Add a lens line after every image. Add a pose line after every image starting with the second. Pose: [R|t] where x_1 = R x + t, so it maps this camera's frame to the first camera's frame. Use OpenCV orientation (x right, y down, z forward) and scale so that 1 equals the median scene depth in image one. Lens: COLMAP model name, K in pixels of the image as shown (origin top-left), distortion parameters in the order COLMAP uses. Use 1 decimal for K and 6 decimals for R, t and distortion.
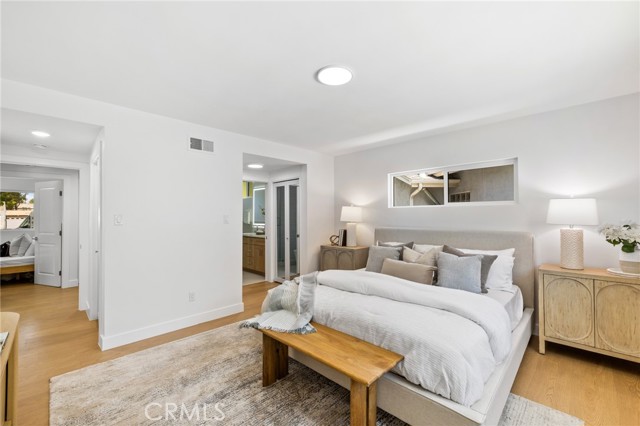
lens RADIAL K [[269.0, 0, 321.4], [0, 269.0, 213.5], [0, 0, 1]] dist [0.001082, 0.000377]
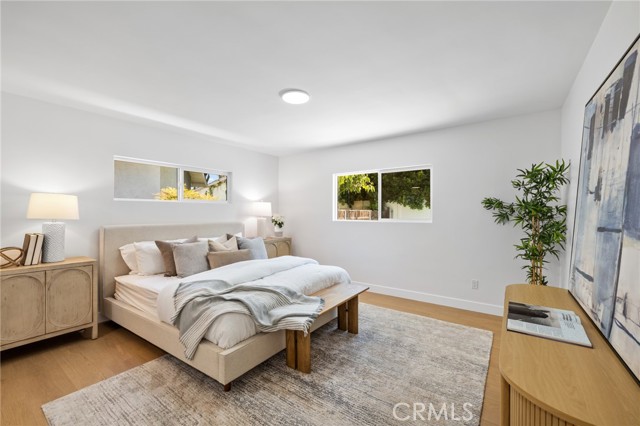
lens RADIAL K [[269.0, 0, 321.4], [0, 269.0, 213.5], [0, 0, 1]] dist [0.001082, 0.000377]
pose [[-0.146245, -0.003817, 0.989241, -0.584525], [-0.008254, 0.999962, 0.002638, 0.009312], [-0.989214, -0.007779, -0.146271, 0.520956]]
